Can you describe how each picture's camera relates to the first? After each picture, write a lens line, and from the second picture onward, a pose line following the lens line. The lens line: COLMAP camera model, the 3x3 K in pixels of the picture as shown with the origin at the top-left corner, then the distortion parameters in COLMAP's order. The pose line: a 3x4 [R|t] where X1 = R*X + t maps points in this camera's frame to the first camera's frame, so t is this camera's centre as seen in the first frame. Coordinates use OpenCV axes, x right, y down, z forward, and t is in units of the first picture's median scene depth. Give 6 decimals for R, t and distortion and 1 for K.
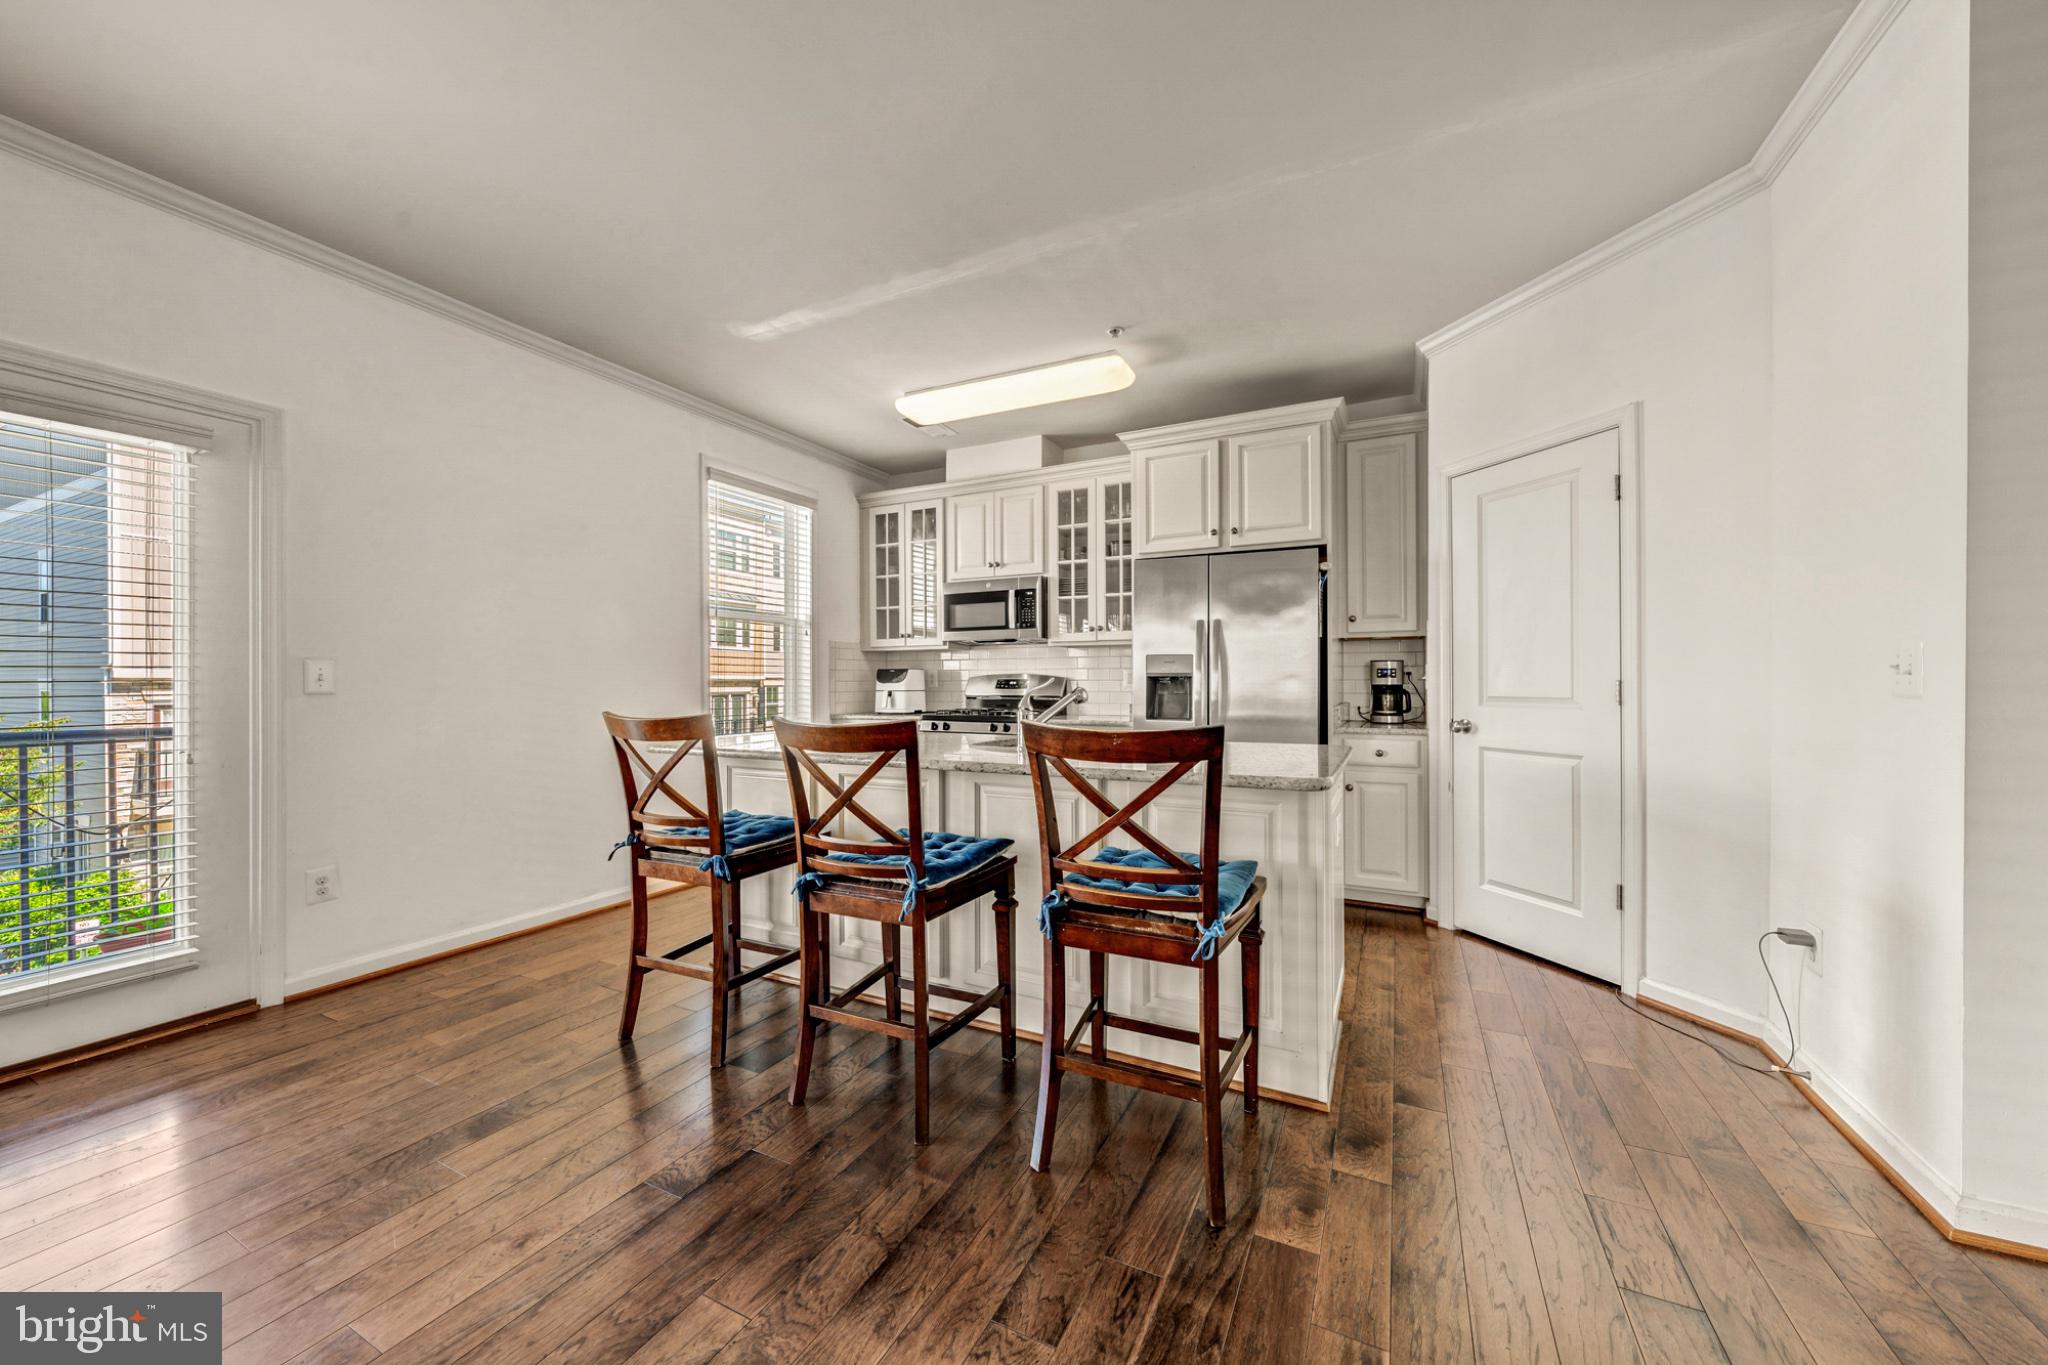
lens RADIAL K [[752.6, 0, 1015.5], [0, 752.6, 683.1], [0, 0, 1]] dist [-0.000595, -0.000569]
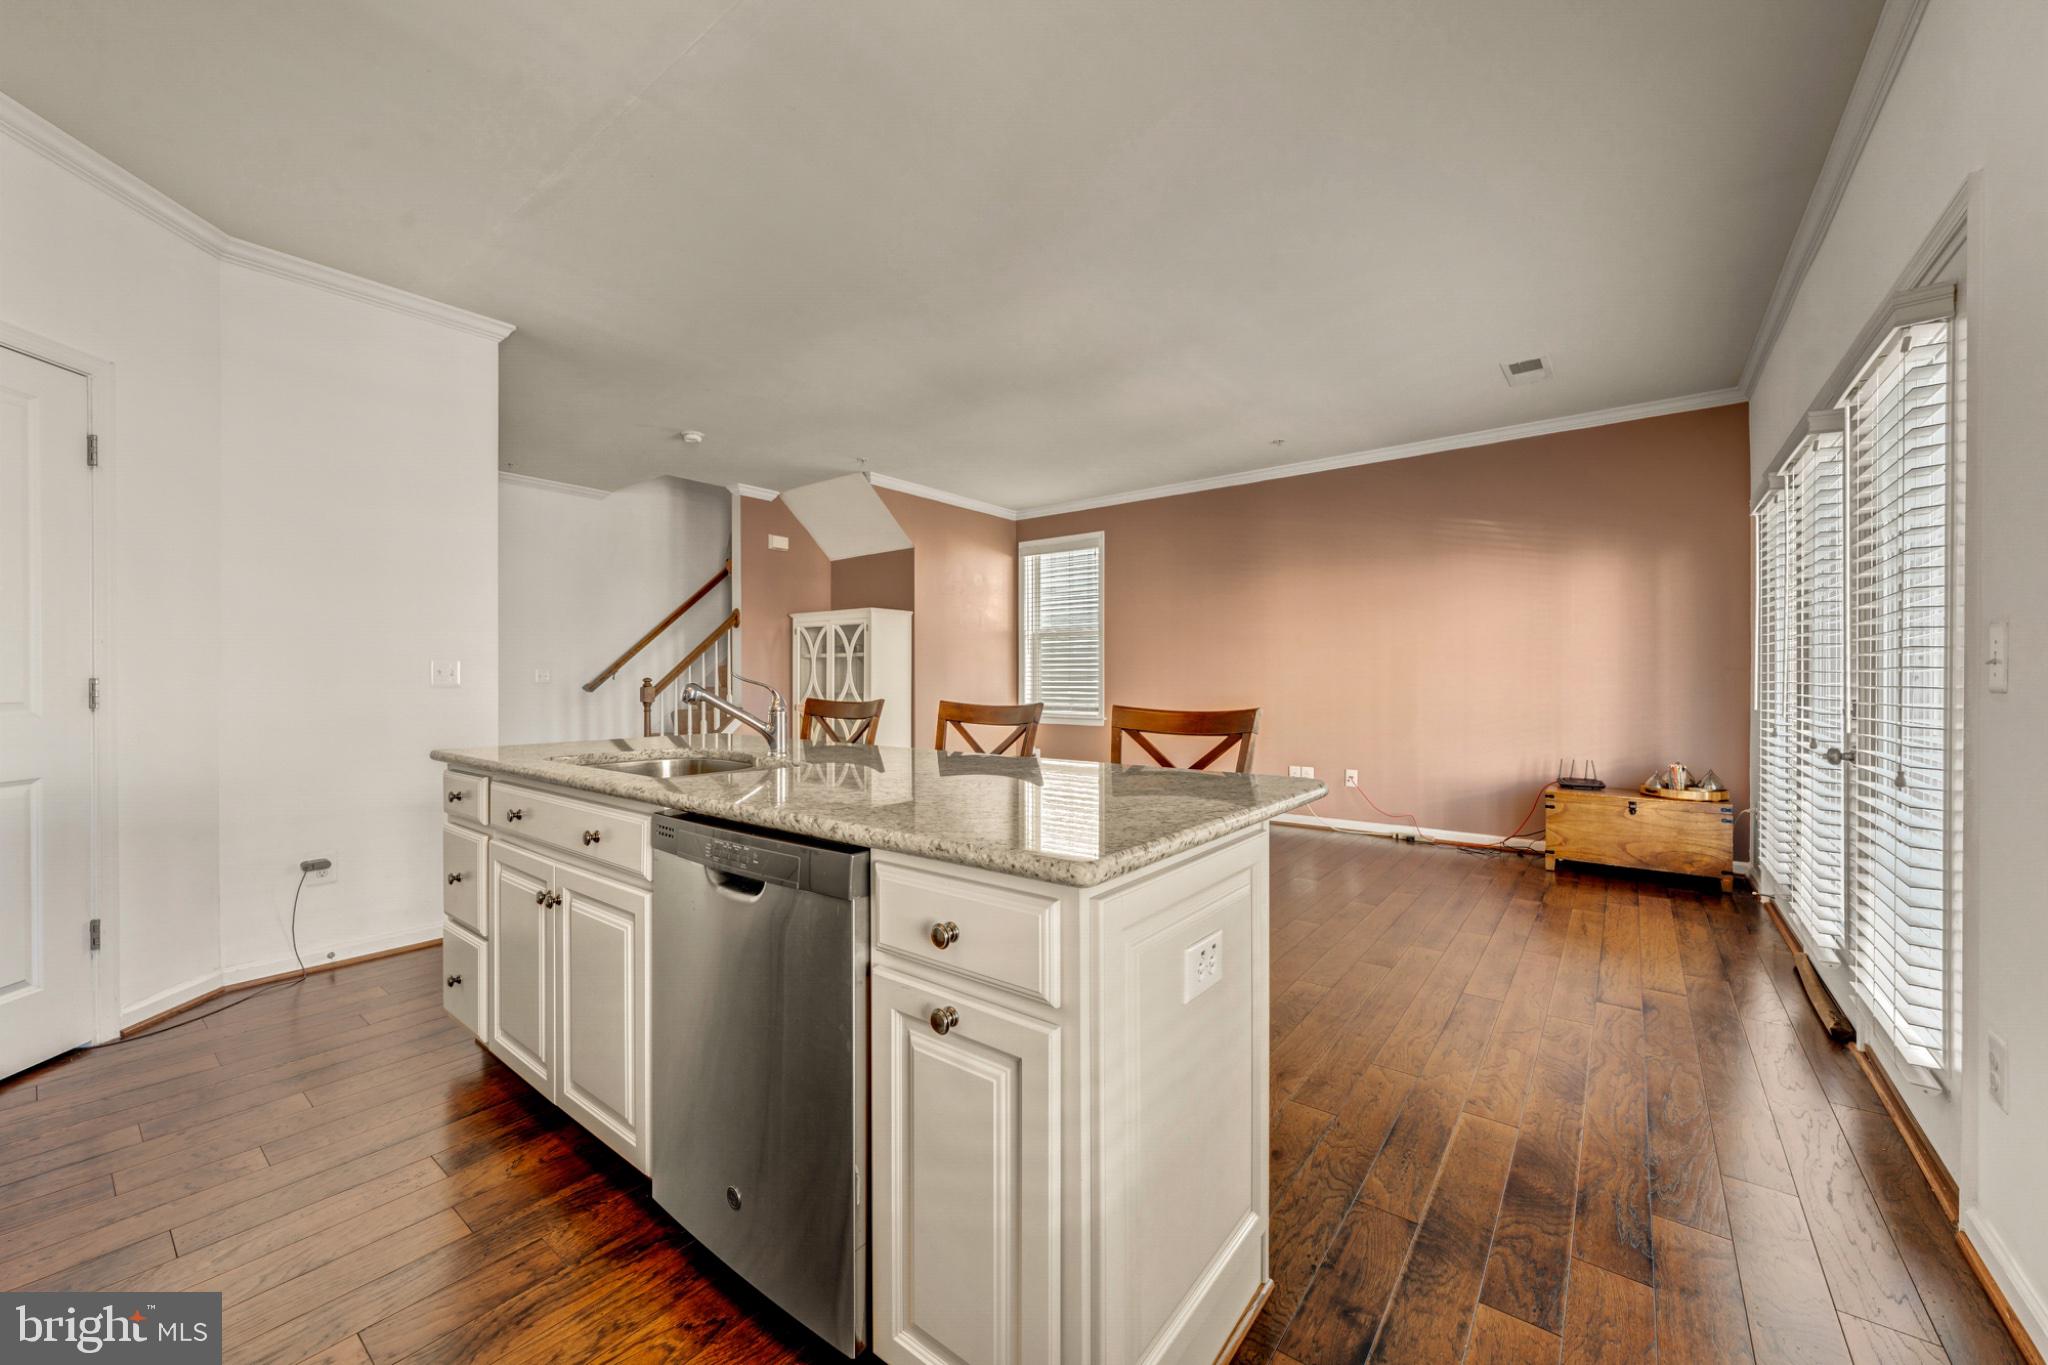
lens RADIAL K [[780.3, 0, 1024.3], [0, 780.3, 681.0], [0, 0, 1]] dist [0.022986, -0.000462]
pose [[-0.985452, 0.002946, 0.169927, -0.267751], [0.003581, 0.999988, 0.003429, 0.000942], [-0.169915, 0.003988, -0.985451, 1.253905]]
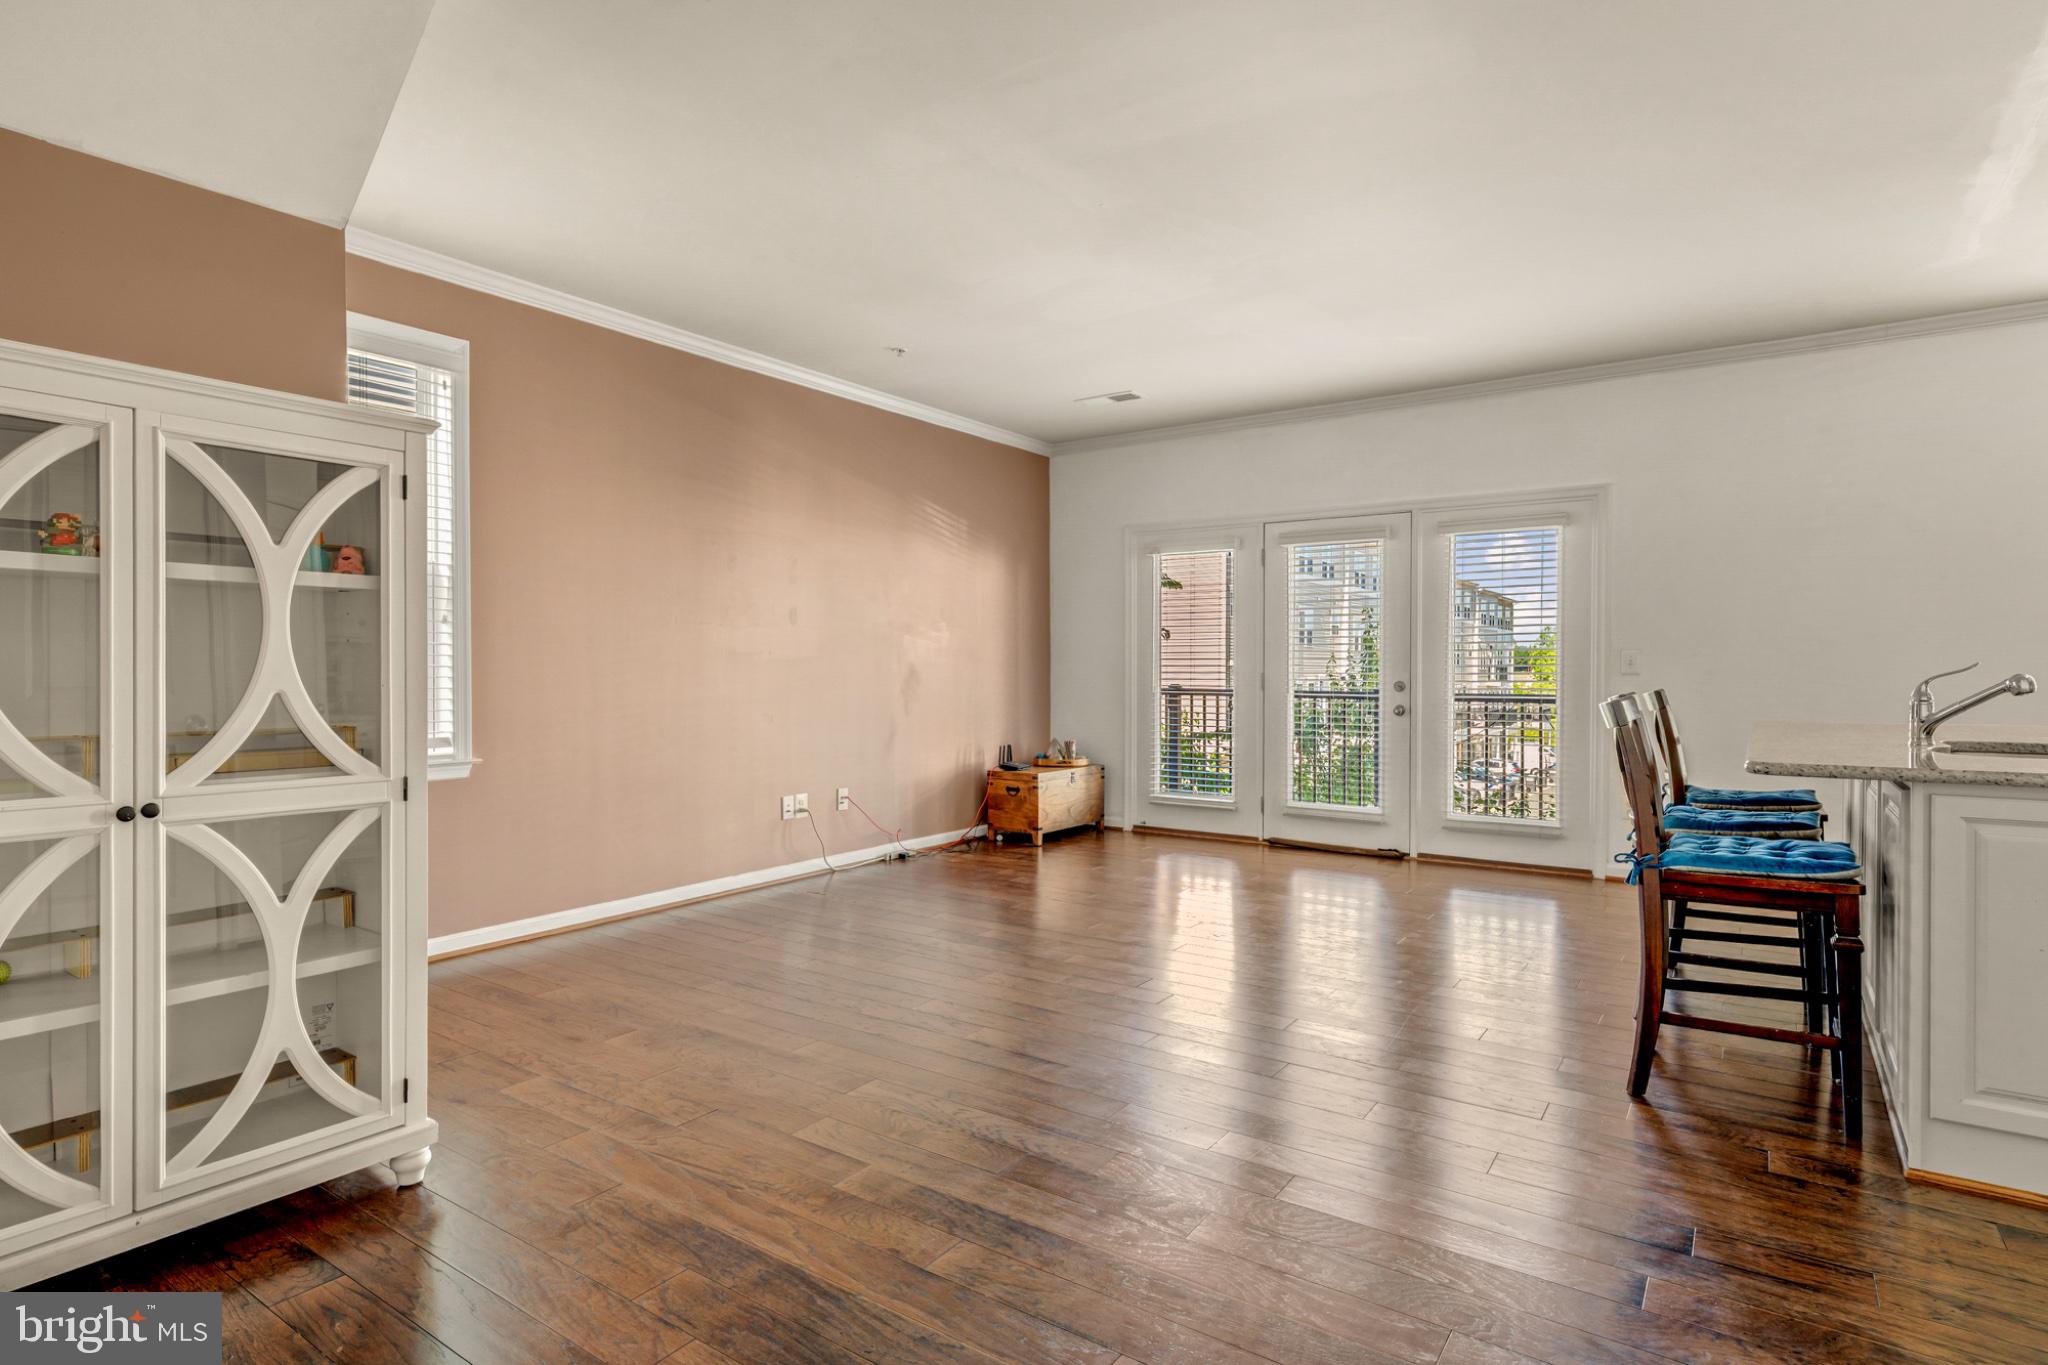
lens RADIAL K [[1047.8, 0, 1018.8], [0, 1047.8, 686.6], [0, 0, 1]] dist [-0.002381, 0.000646]
pose [[-0.133776, 0.020164, -0.990806, 0.912536], [0.001753, 0.999796, 0.020111, -0.003210], [0.991010, 0.000954, -0.133784, 0.092682]]
